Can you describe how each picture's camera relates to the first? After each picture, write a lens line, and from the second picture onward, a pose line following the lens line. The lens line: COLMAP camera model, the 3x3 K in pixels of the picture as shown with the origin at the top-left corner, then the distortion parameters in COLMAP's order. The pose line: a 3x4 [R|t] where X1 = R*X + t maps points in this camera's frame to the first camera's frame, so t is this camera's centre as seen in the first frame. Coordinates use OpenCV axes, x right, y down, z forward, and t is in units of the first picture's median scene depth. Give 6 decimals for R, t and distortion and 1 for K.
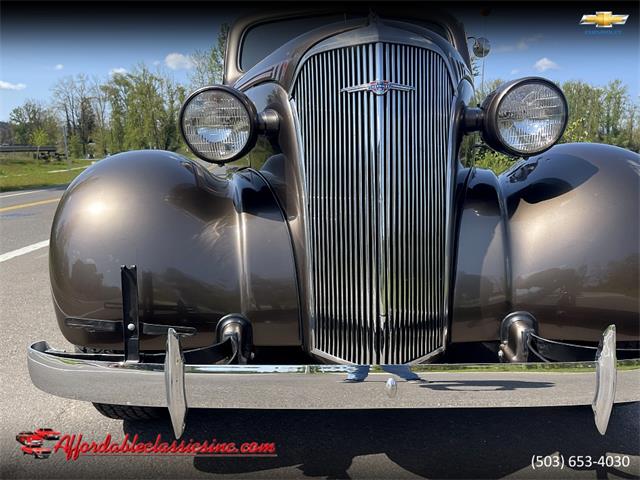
lens RADIAL K [[492.3, 0, 322.3], [0, 492.3, 244.3], [0, 0, 1]] dist [0.053991, -0.088329]
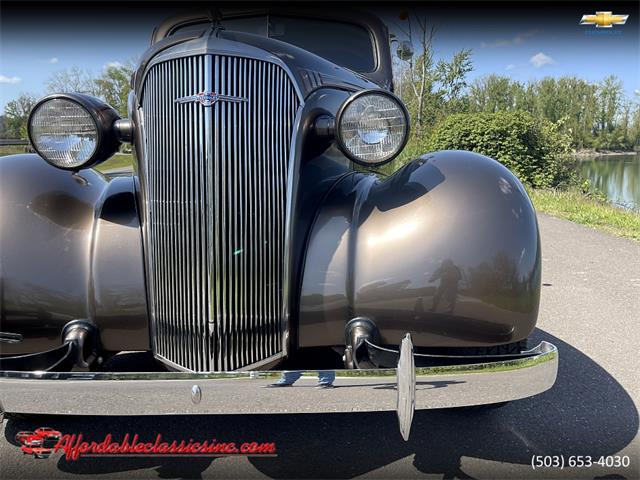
lens RADIAL K [[494.0, 0, 322.5], [0, 494.0, 239.4], [0, 0, 1]] dist [0.050894, -0.088520]
pose [[0.999992, 0.003204, 0.002547, 0.310472], [-0.003207, 0.999994, 0.000987, -0.025279], [-0.002544, -0.000995, 0.999996, -0.022530]]
